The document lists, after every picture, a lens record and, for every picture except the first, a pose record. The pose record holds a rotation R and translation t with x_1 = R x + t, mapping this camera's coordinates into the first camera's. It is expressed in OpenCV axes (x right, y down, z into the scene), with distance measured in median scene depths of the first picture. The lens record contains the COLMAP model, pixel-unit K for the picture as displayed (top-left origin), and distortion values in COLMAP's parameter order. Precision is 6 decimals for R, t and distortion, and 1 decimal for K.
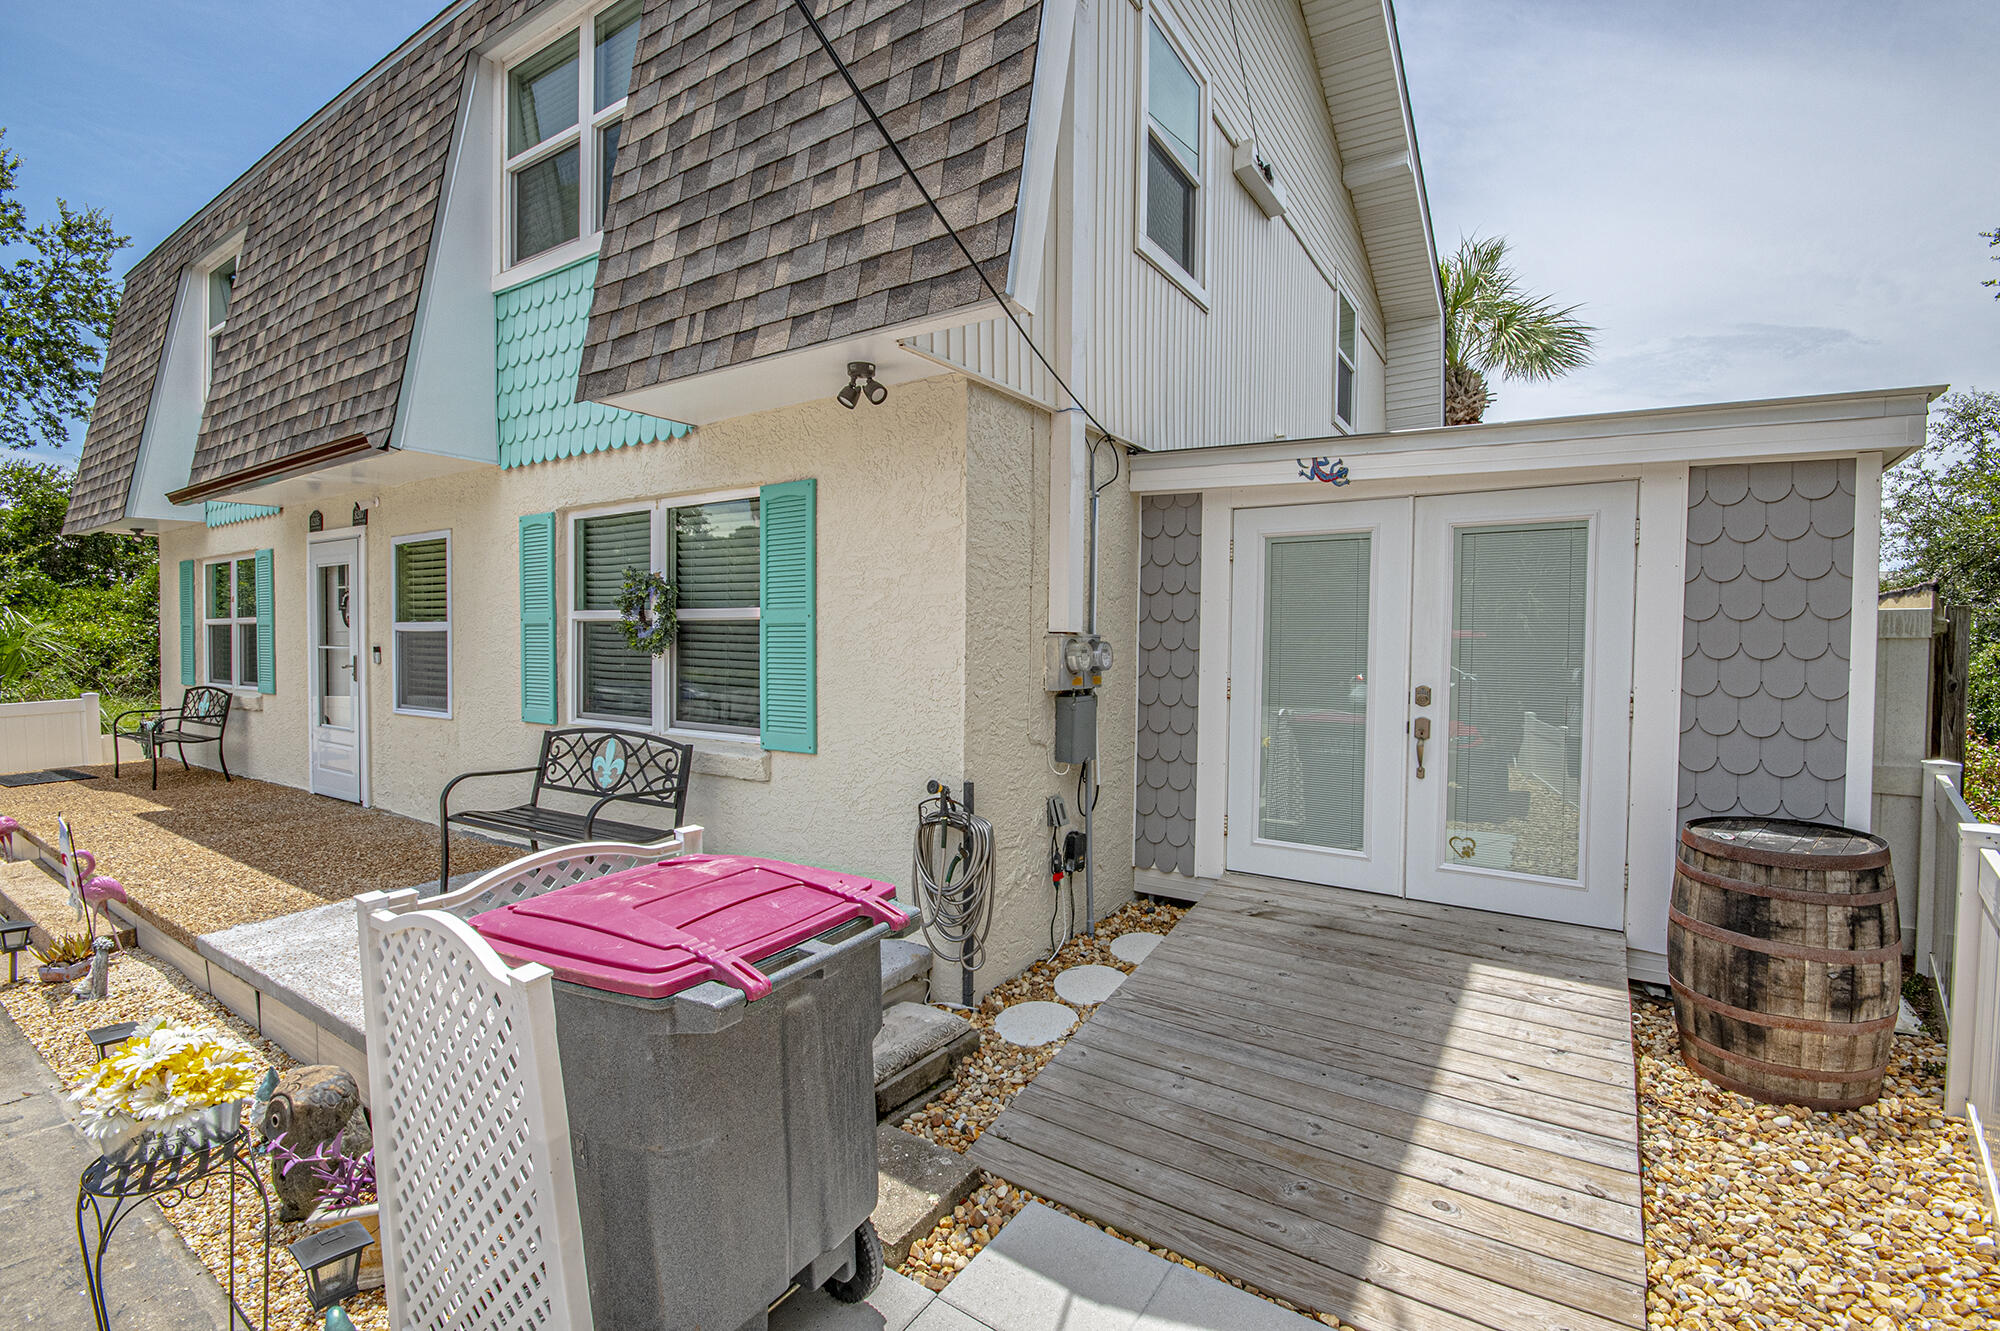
lens RADIAL K [[875.4, 0, 1000.6], [0, 875.4, 661.6], [0, 0, 1]] dist [-0.001426, -0.001565]
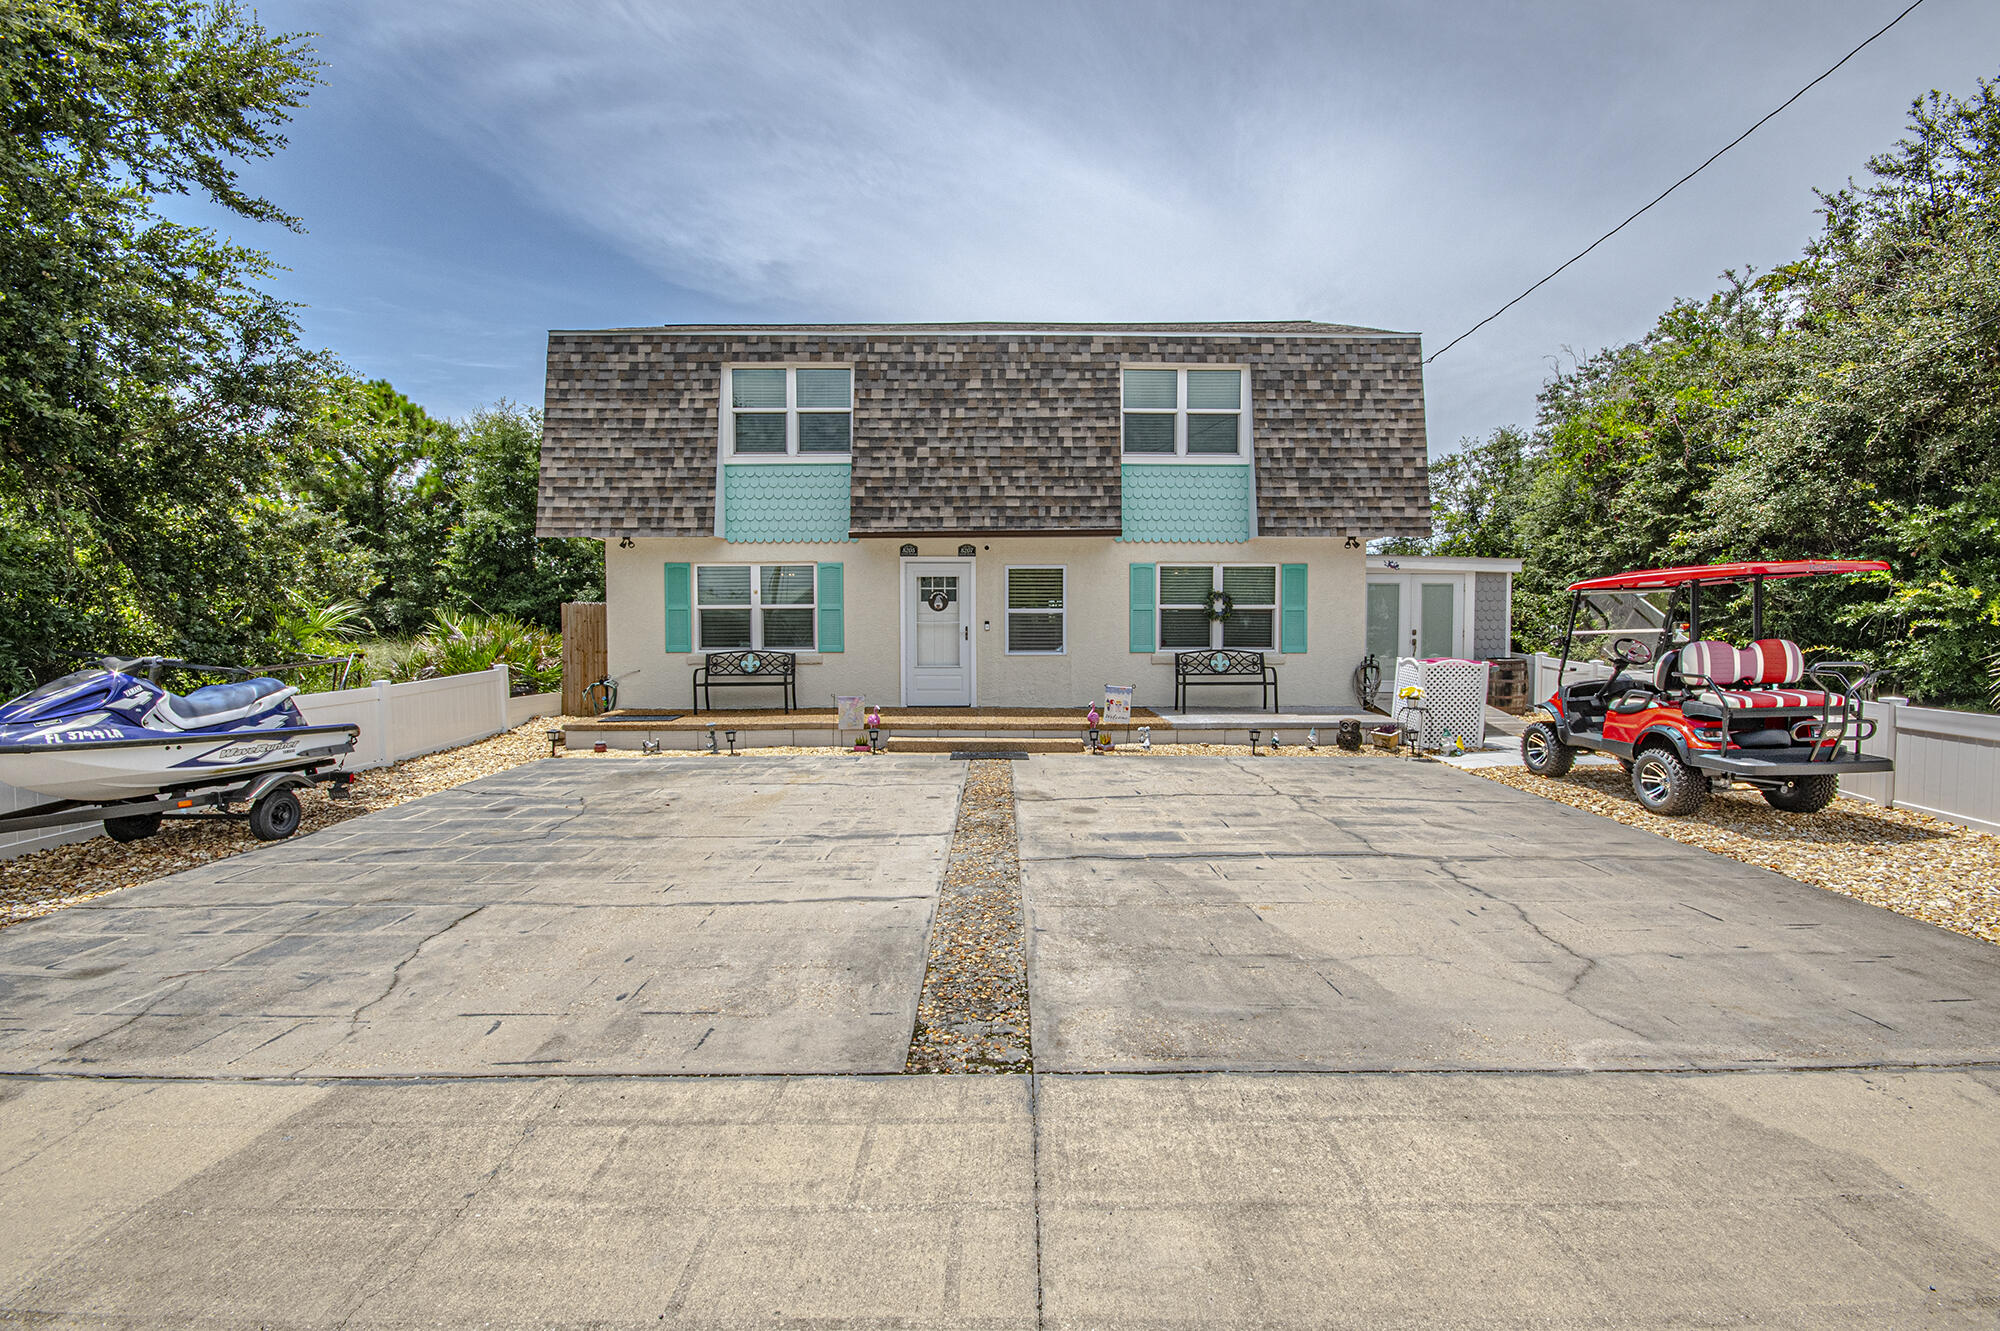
lens RADIAL K [[875.4, 0, 999.8], [0, 875.4, 654.1], [0, 0, 1]] dist [-0.001426, -0.001565]
pose [[0.835817, -0.022371, 0.548552, -3.142057], [0.019941, 0.999747, 0.010388, 0.063854], [-0.548646, 0.002256, 0.836052, -1.109238]]
